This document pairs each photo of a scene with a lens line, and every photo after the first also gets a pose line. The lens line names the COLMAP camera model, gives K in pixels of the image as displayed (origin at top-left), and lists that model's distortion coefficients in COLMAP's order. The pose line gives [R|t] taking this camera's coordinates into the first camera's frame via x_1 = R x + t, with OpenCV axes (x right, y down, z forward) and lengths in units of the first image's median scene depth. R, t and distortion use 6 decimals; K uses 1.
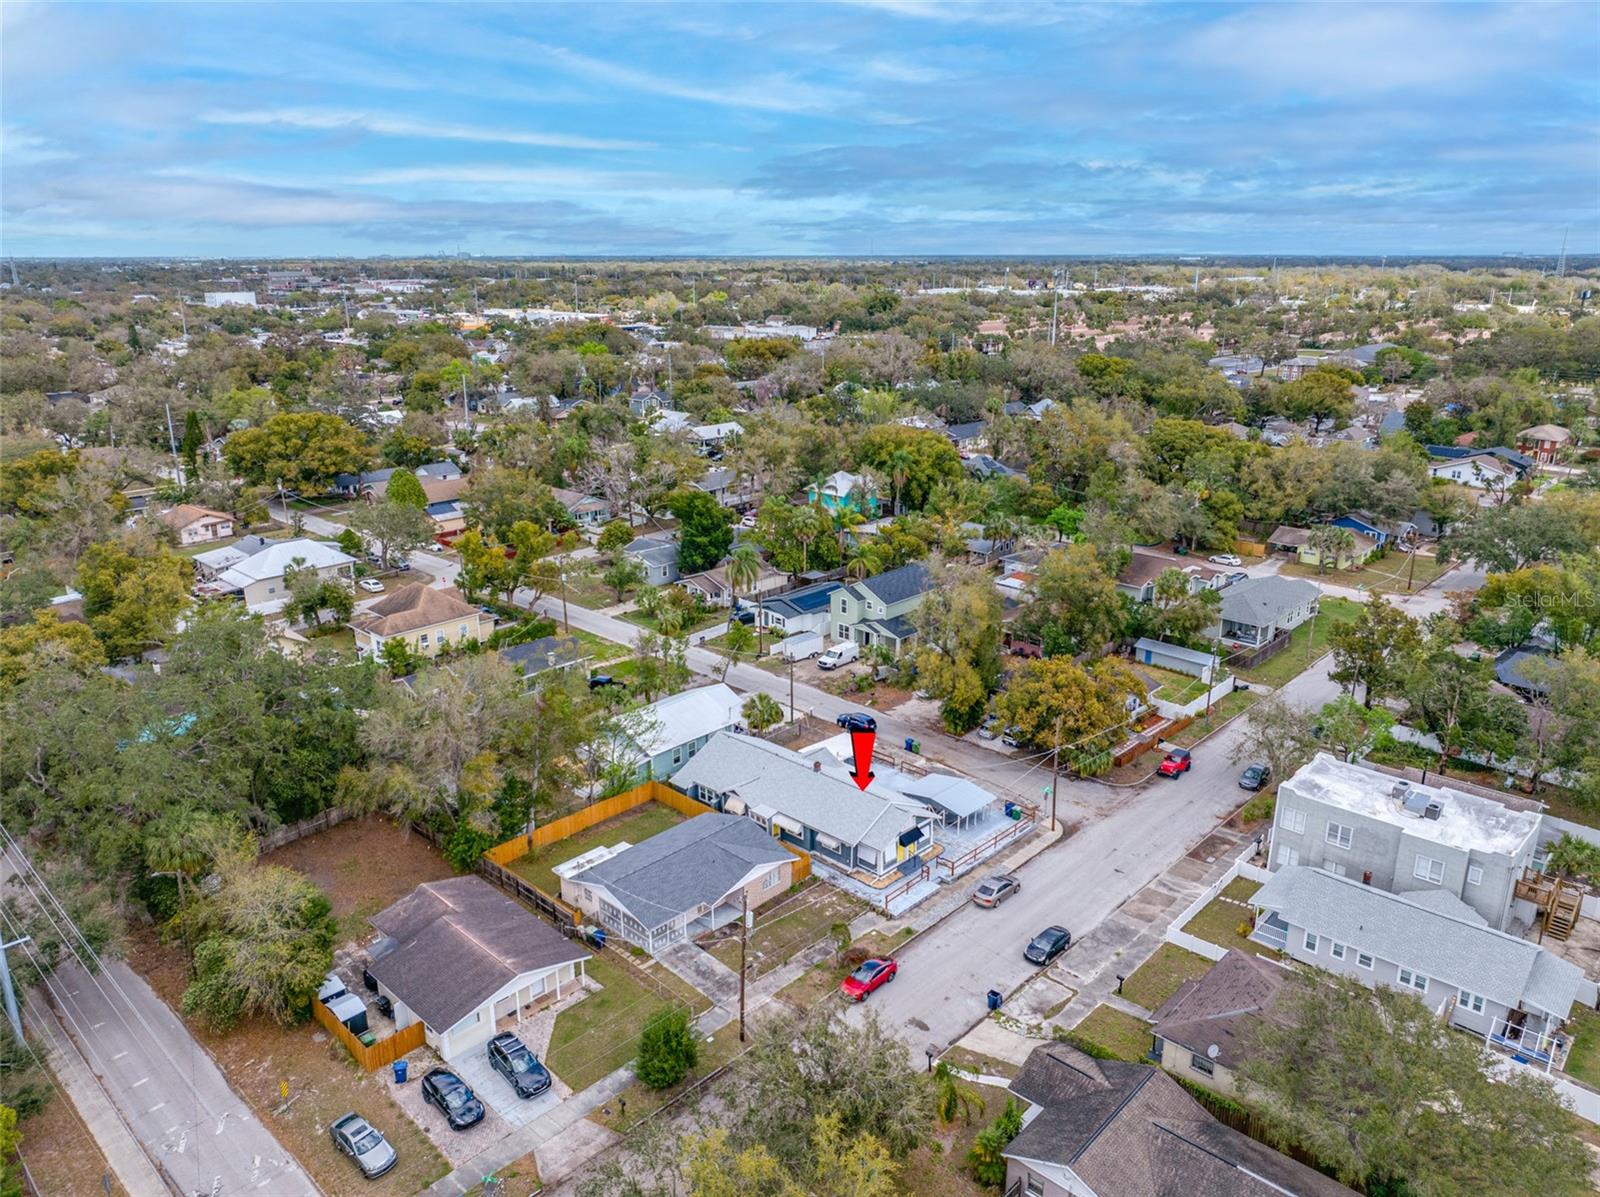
lens RADIAL K [[1126.5, 0, 804.8], [0, 1126.5, 599.2], [0, 0, 1]] dist [-0.002462, -0.014925]
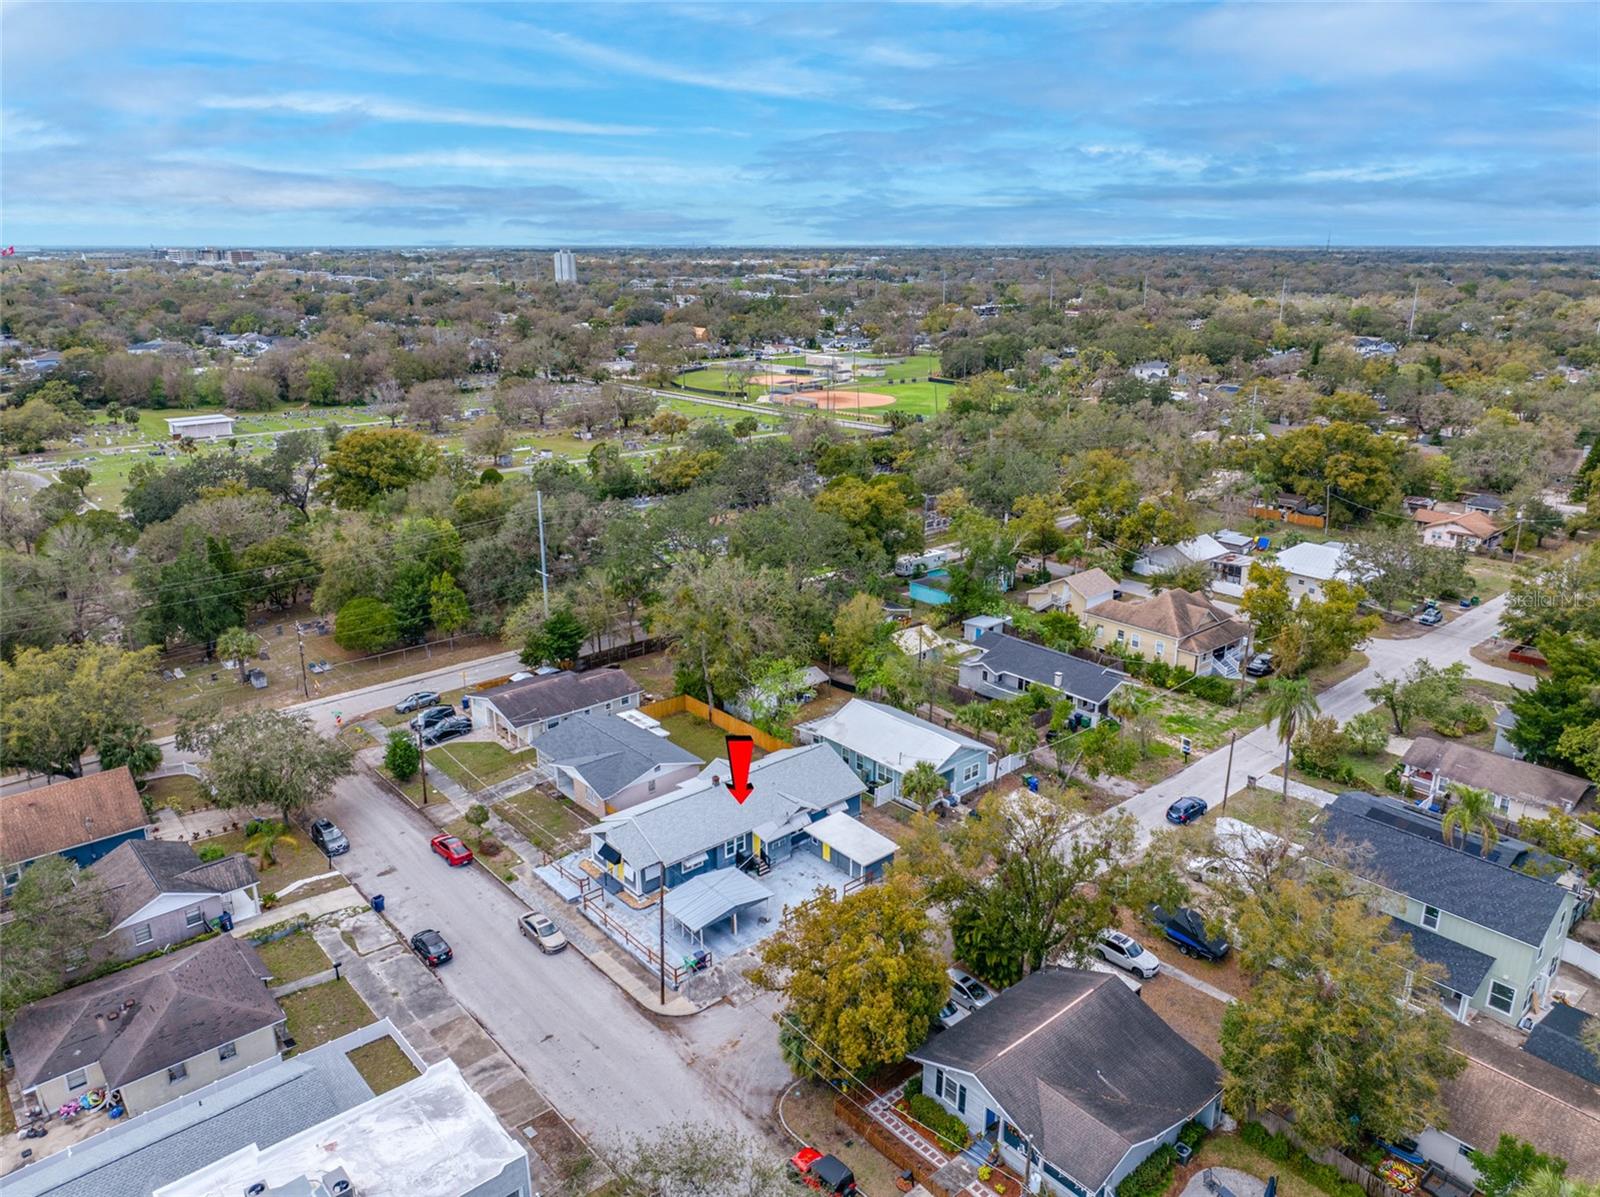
lens RADIAL K [[1126.5, 0, 804.8], [0, 1126.5, 599.2], [0, 0, 1]] dist [-0.002462, -0.014925]
pose [[-0.095340, 0.302548, -0.948354, 0.752001], [-0.293076, 0.901936, 0.317203, -0.275060], [0.951324, 0.308182, 0.002679, 0.888203]]
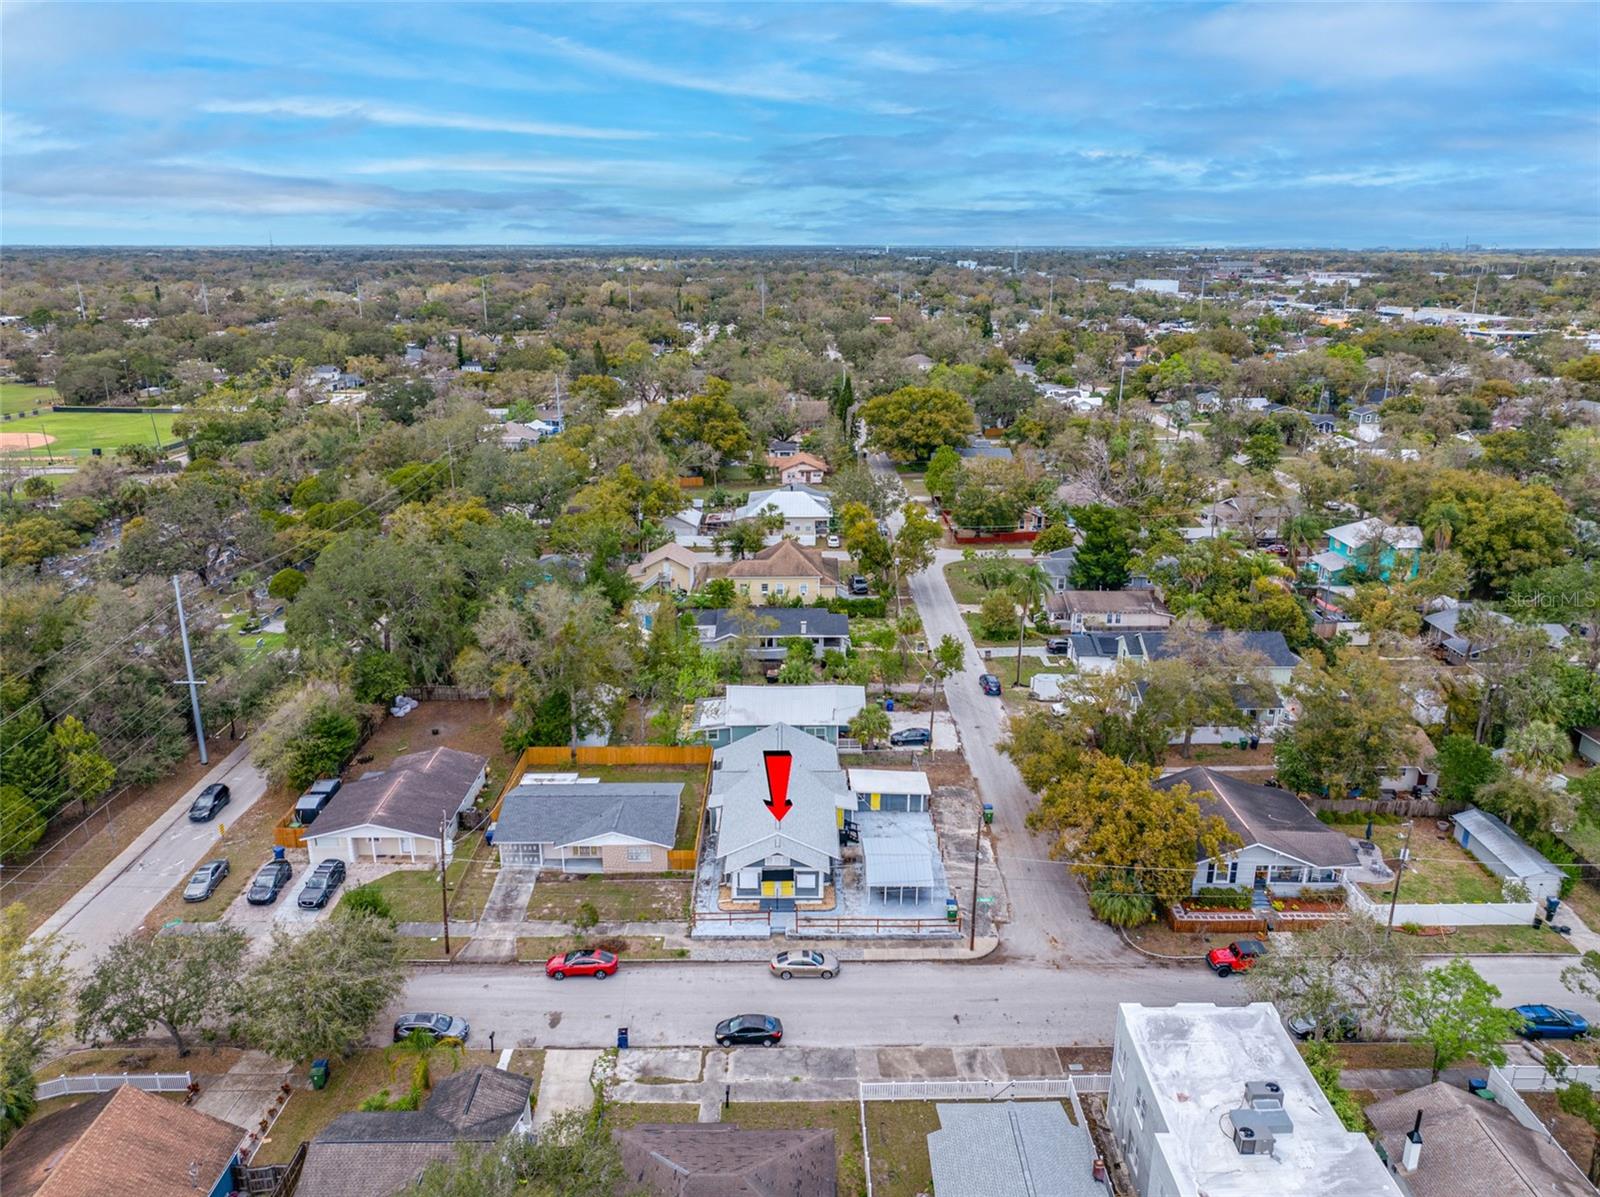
lens RADIAL K [[1123.6, 0, 804.8], [0, 1123.6, 601.9], [0, 0, 1]] dist [0.005428, 0.000471]
pose [[0.692585, 0.221600, -0.686455, 0.568435], [-0.215088, 0.971795, 0.096704, -0.083602], [0.688523, 0.080673, 0.720714, 0.268443]]
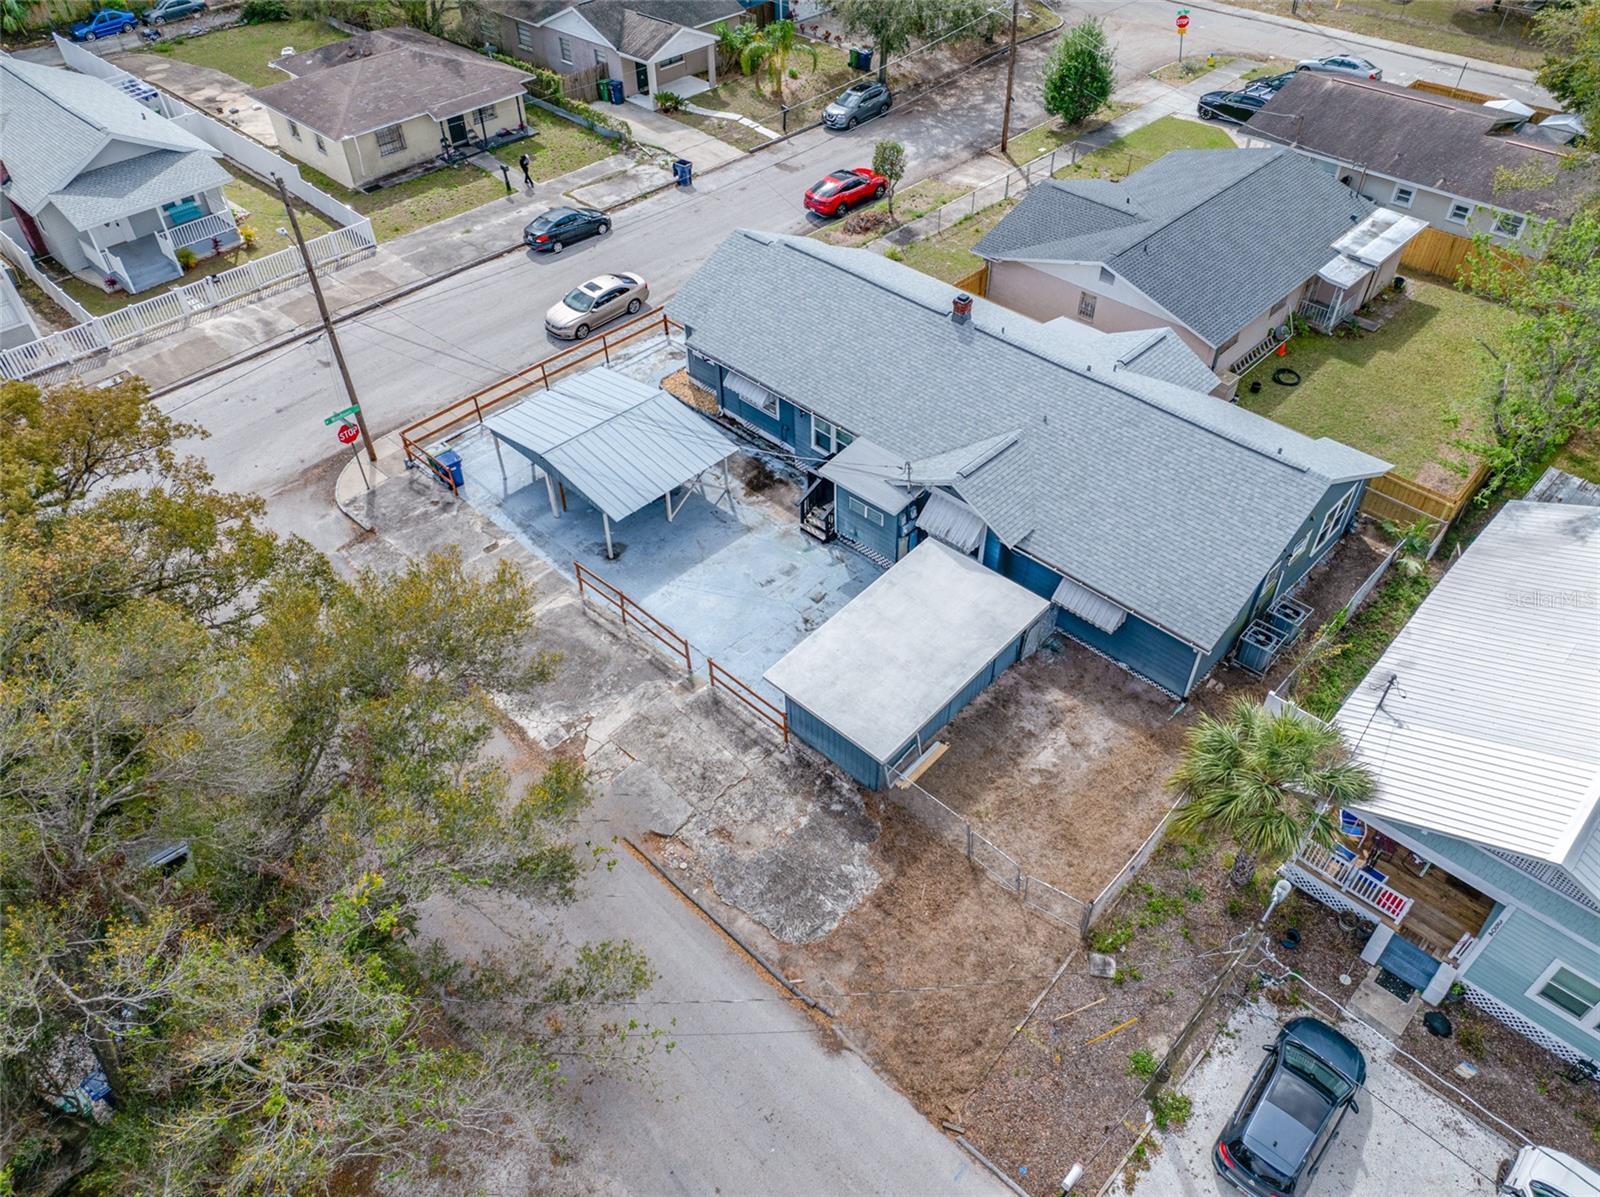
lens RADIAL K [[1126.5, 0, 804.8], [0, 1126.5, 599.2], [0, 0, 1]] dist [-0.002462, -0.014925]
pose [[-0.999818, -0.000185, 0.019103, 0.048417], [0.016558, 0.490351, 0.871368, -0.111206], [-0.009528, 0.871525, -0.490258, 1.100071]]
